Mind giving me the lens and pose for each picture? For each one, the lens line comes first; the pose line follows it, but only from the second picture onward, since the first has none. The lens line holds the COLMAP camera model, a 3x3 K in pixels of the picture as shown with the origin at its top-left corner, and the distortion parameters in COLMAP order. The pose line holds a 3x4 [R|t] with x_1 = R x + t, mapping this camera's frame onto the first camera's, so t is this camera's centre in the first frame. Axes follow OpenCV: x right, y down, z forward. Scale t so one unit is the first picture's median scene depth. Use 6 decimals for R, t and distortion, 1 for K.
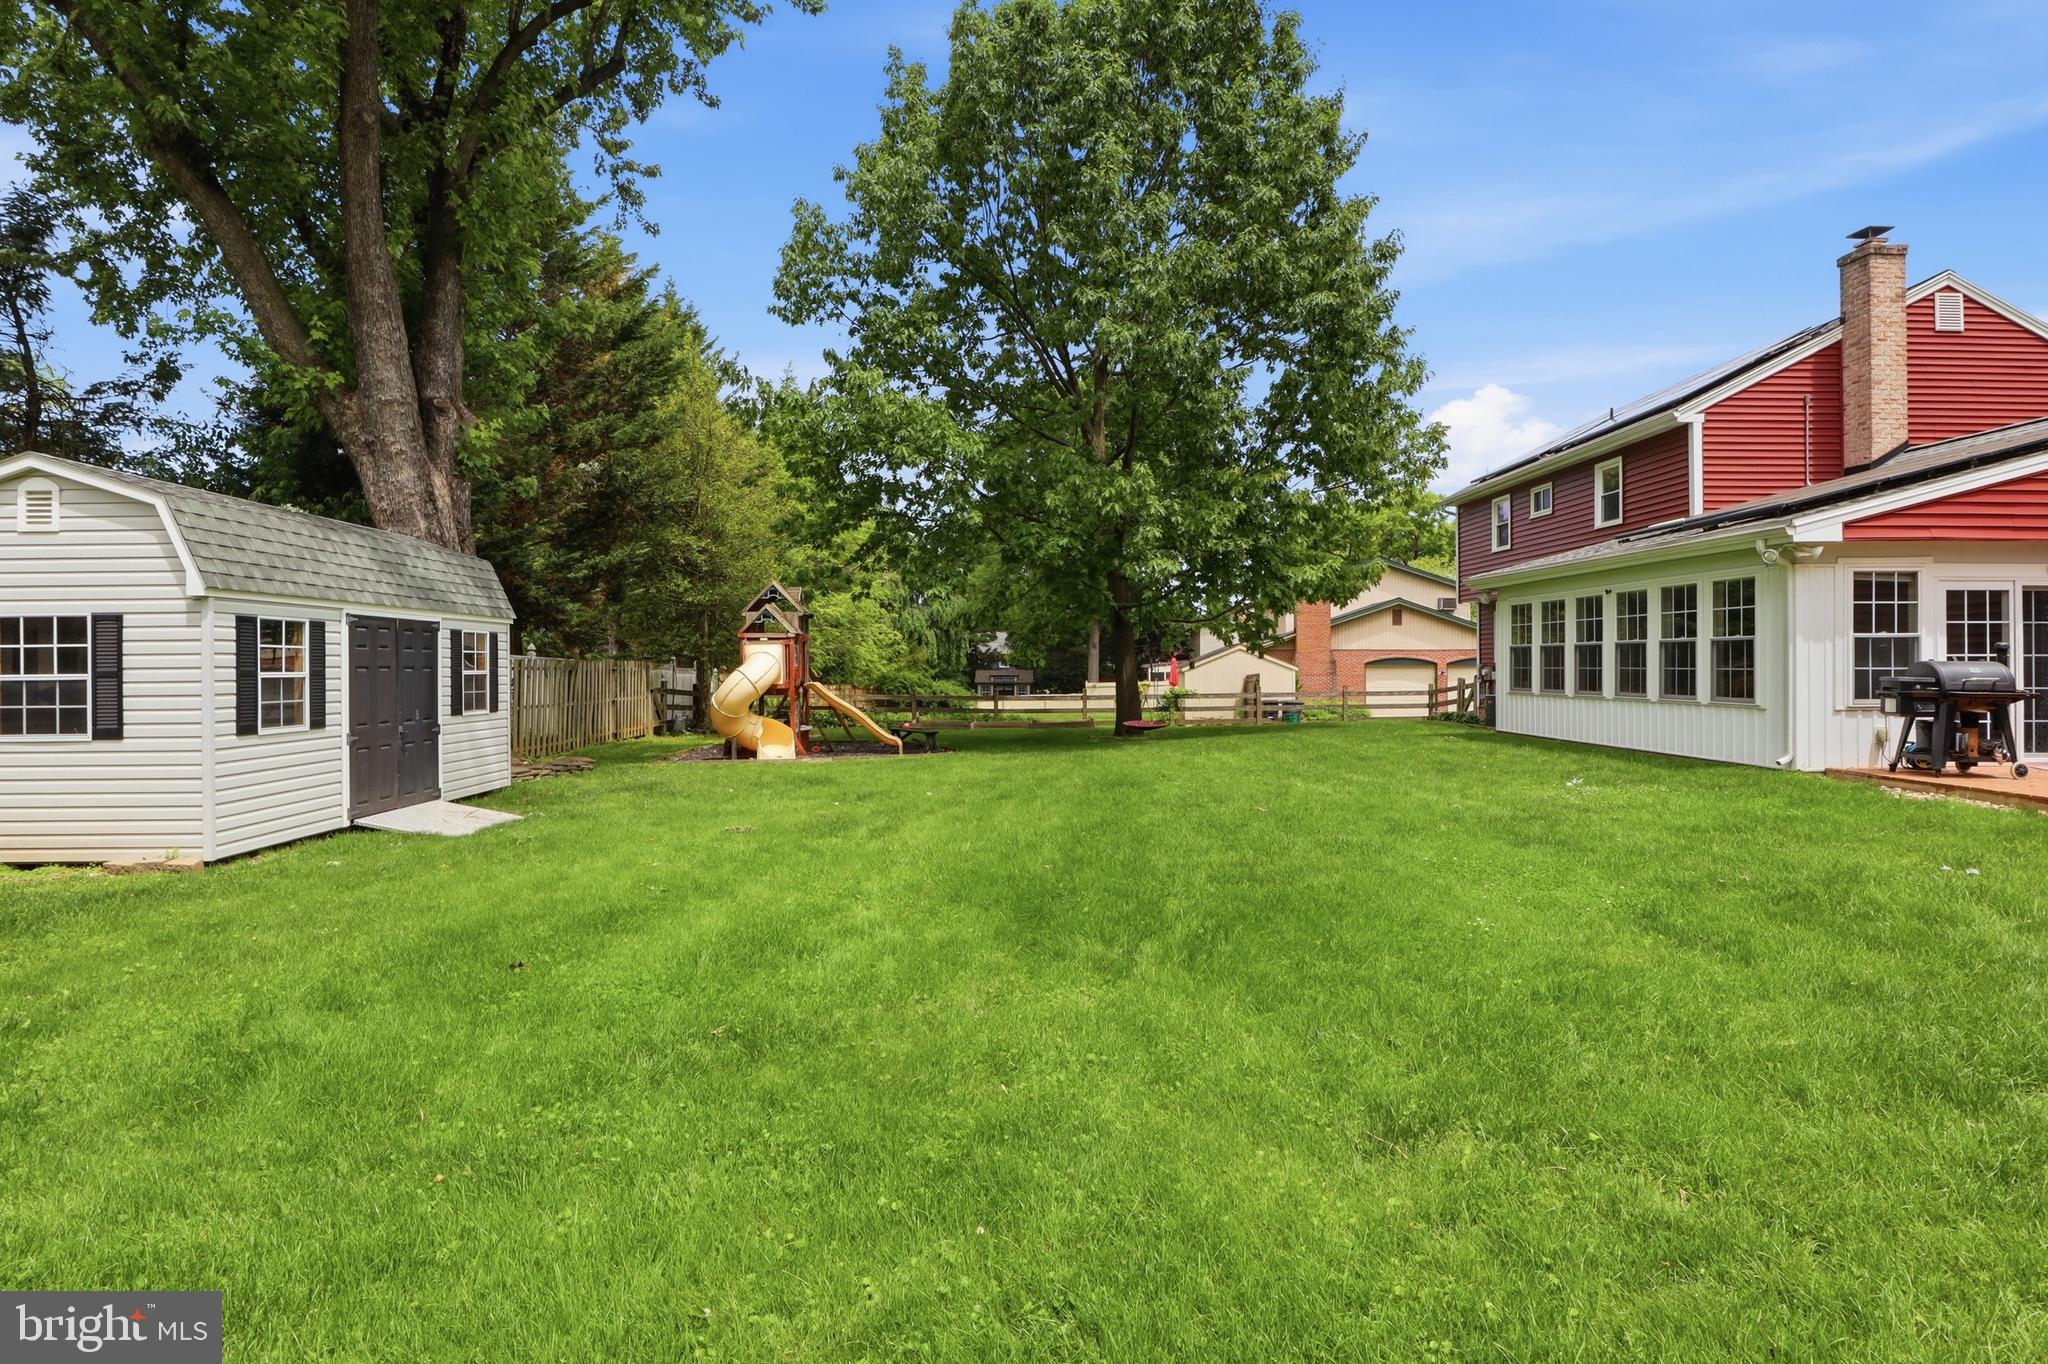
lens RADIAL K [[1048.9, 0, 1017.1], [0, 1048.9, 666.3], [0, 0, 1]] dist [-0.040302, 0.007561]
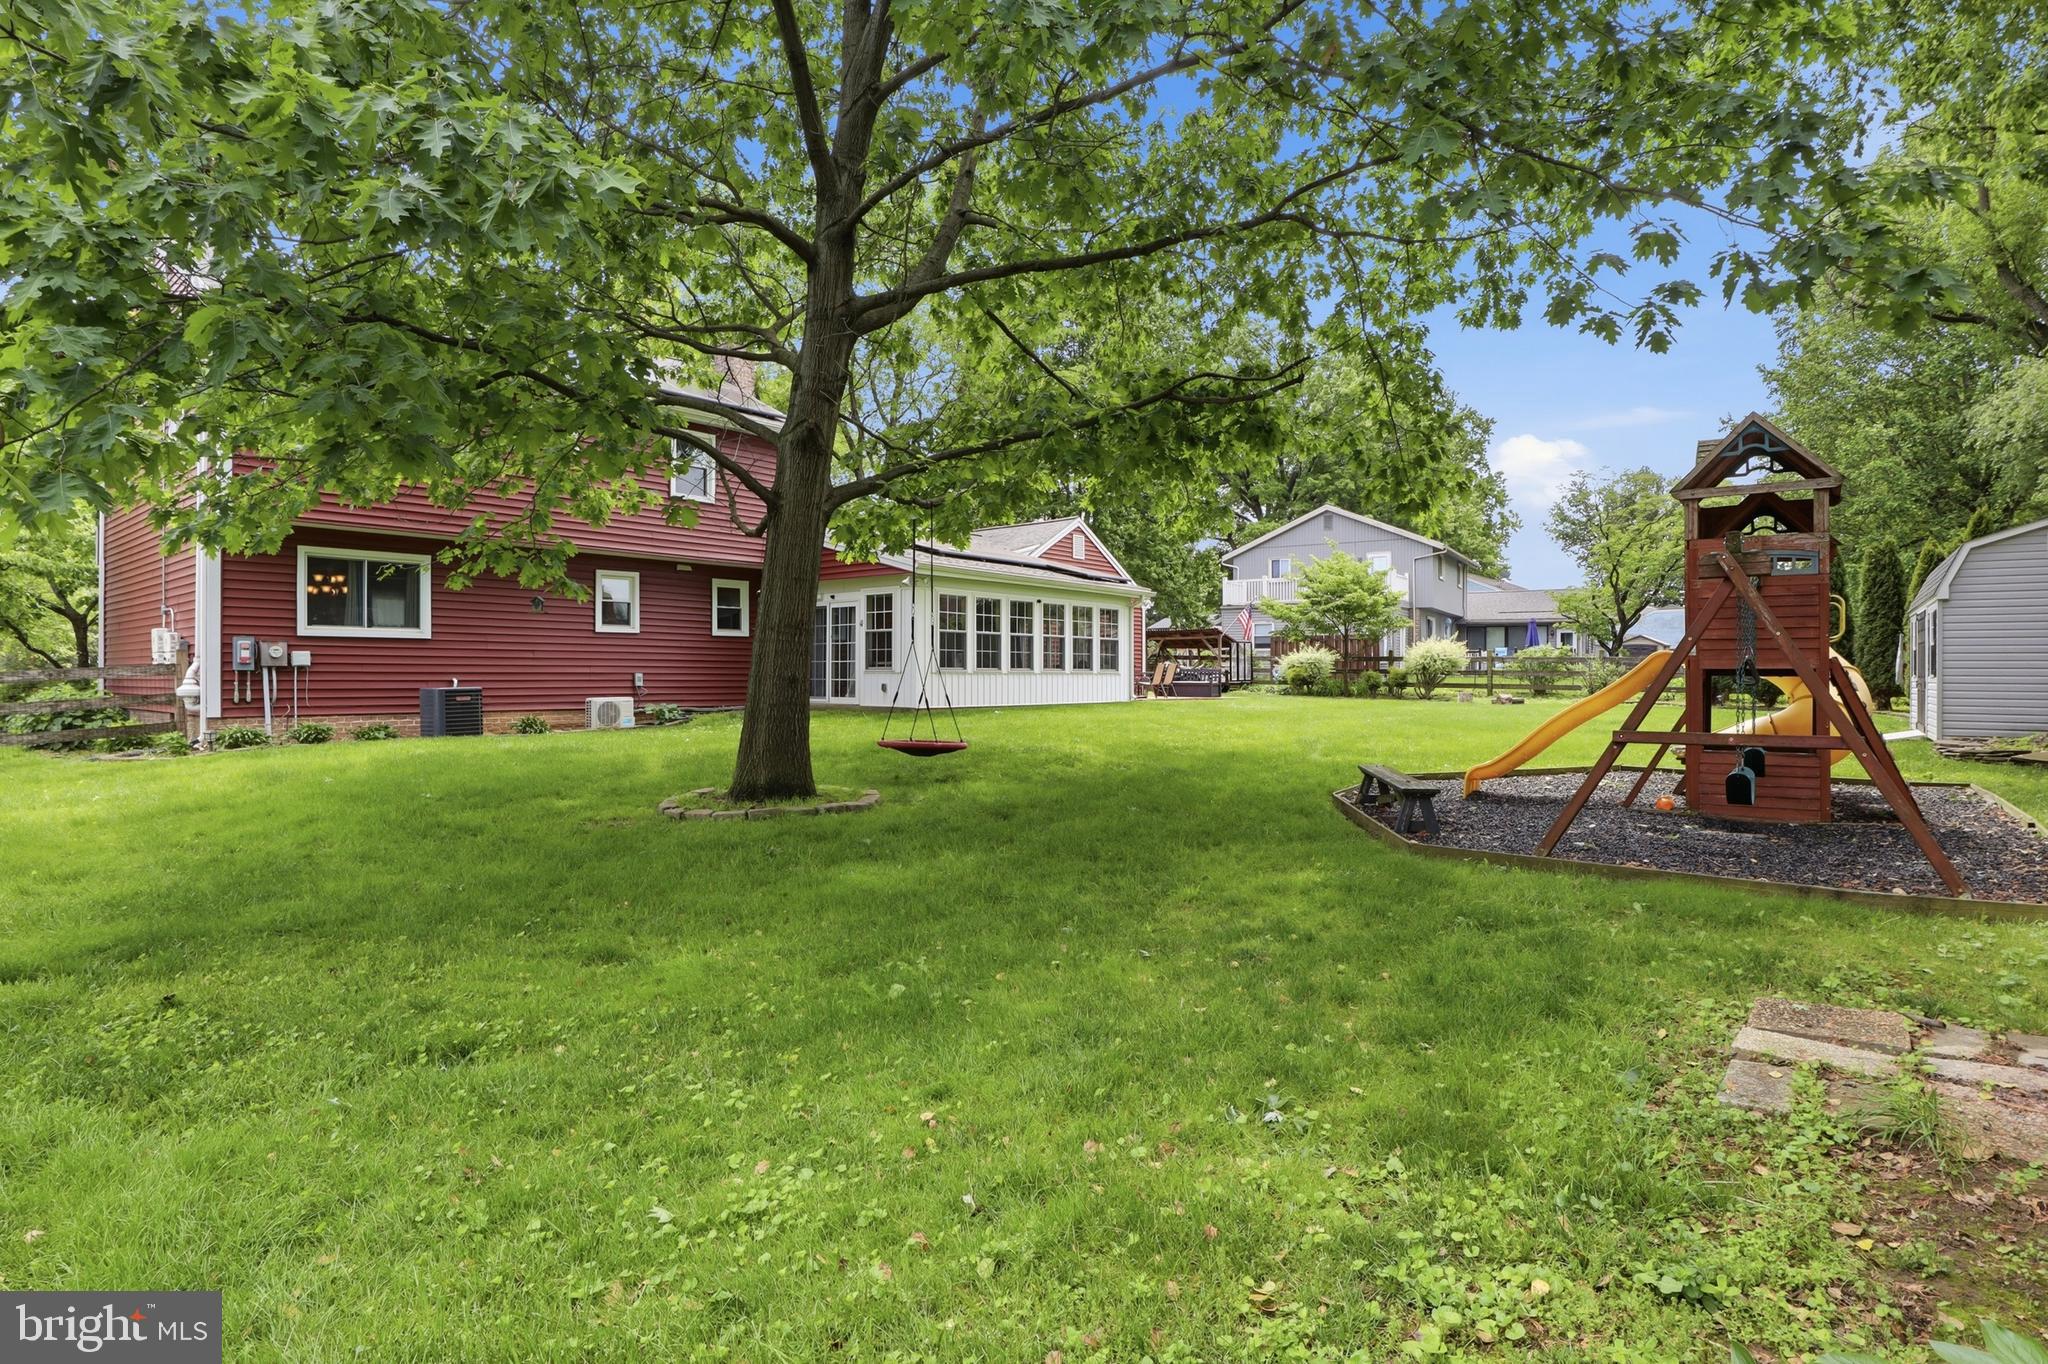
lens RADIAL K [[1048.9, 0, 1025.7], [0, 1048.9, 676.4], [0, 0, 1]] dist [-0.040302, 0.007561]
pose [[-0.764658, 0.000513, 0.644436, -0.323305], [0.001046, 0.999999, 0.000445, 0.029335], [-0.644436, 0.001015, -0.764658, 1.815184]]
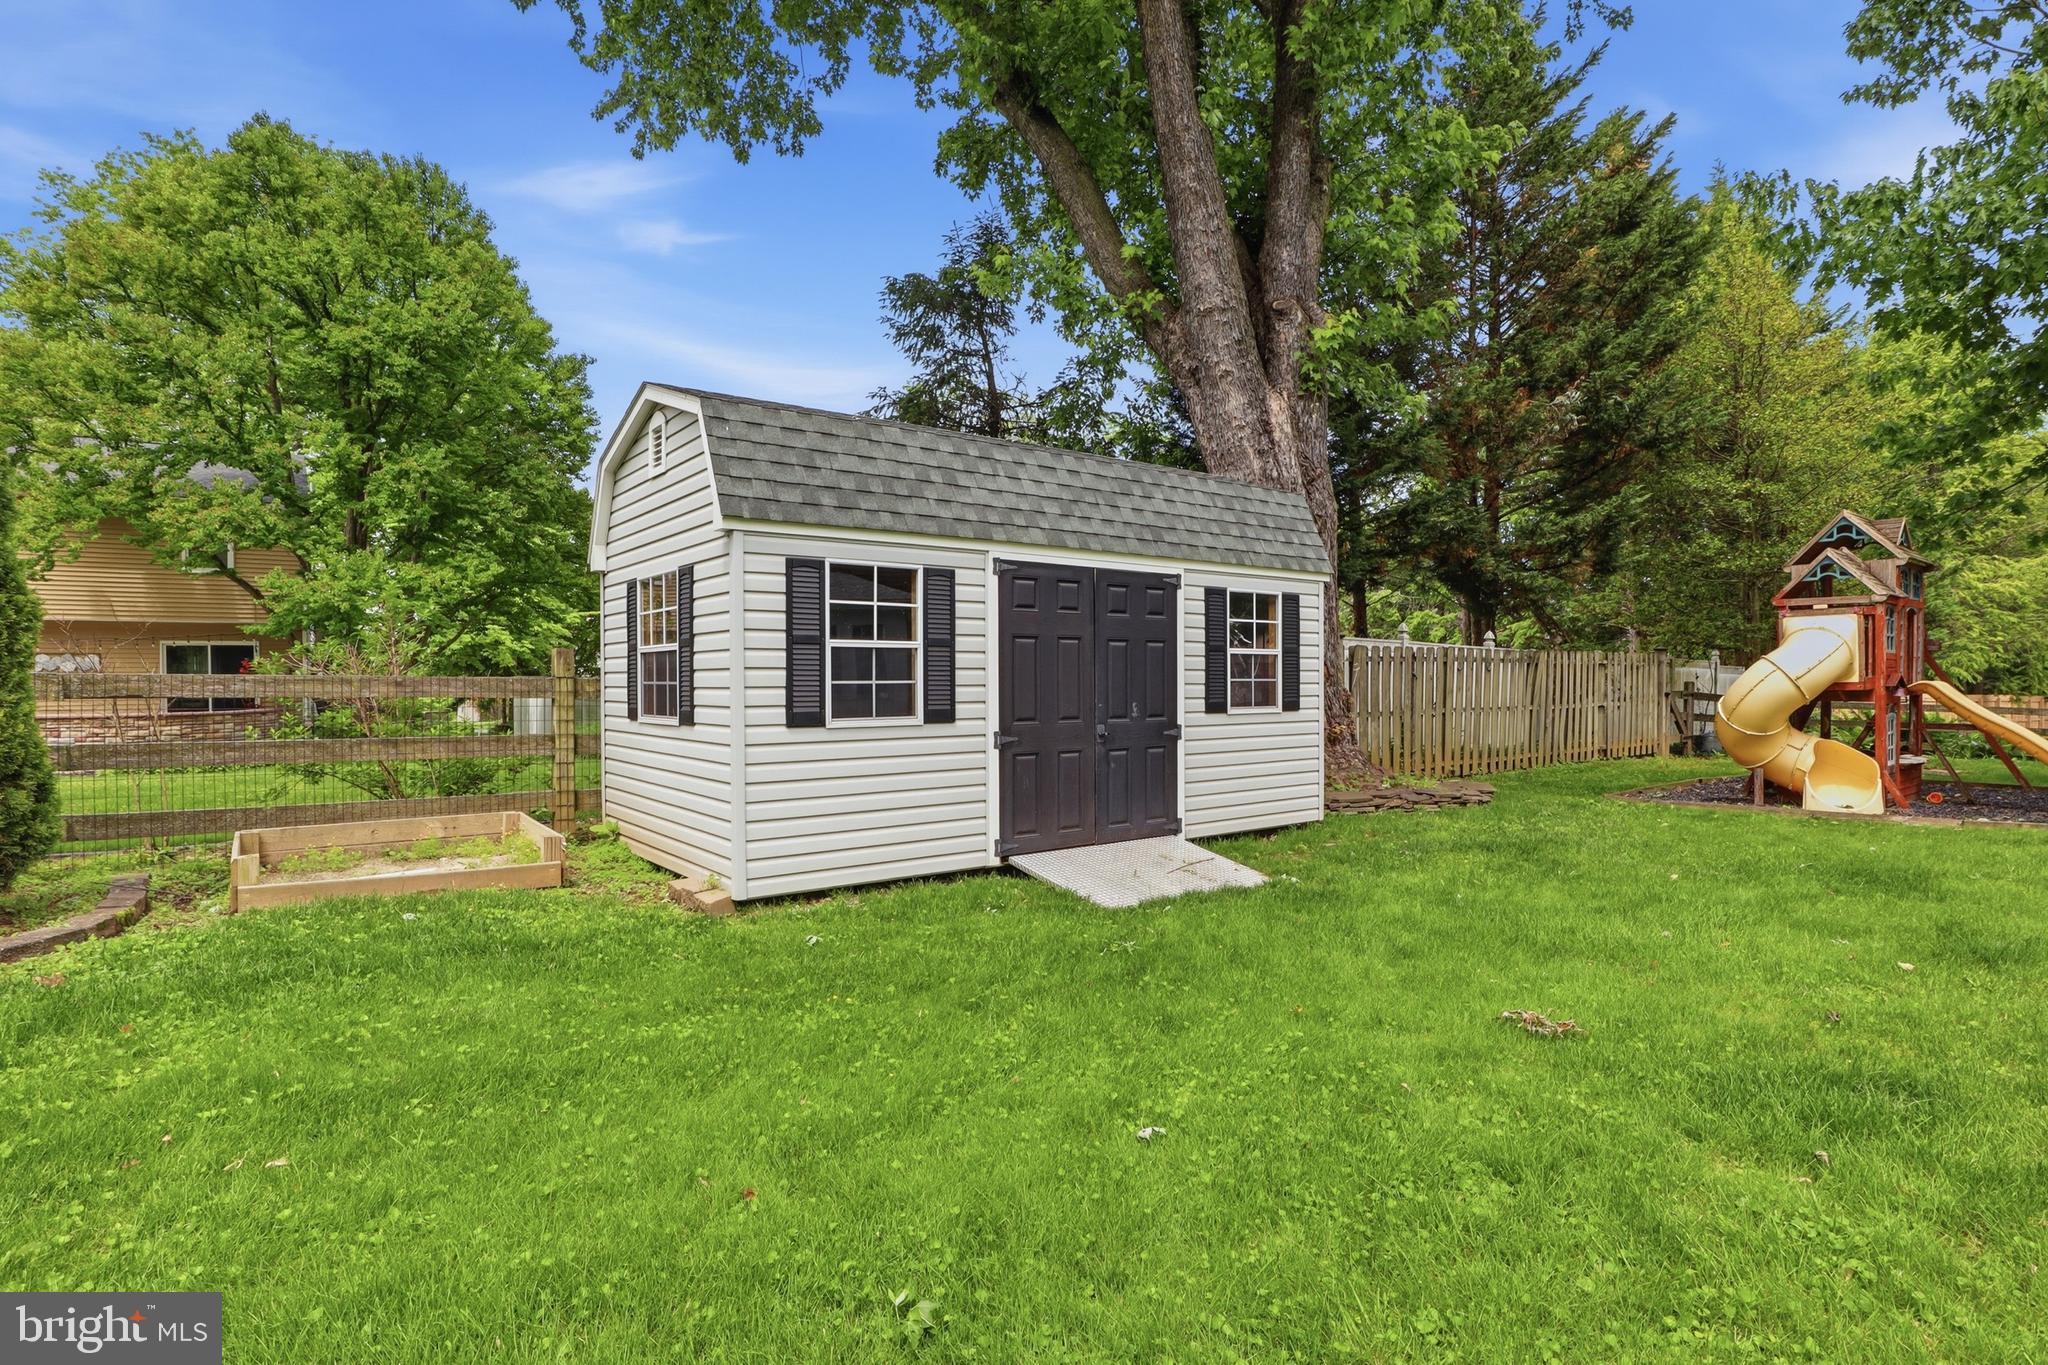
lens RADIAL K [[1048.9, 0, 1033.4], [0, 1048.9, 680.5], [0, 0, 1]] dist [-0.040302, 0.007561]
pose [[0.585921, 0.004227, -0.810357, -0.035747], [0.000084, 0.999986, 0.005278, 0.014836], [0.810368, -0.003161, 0.585913, 0.336618]]
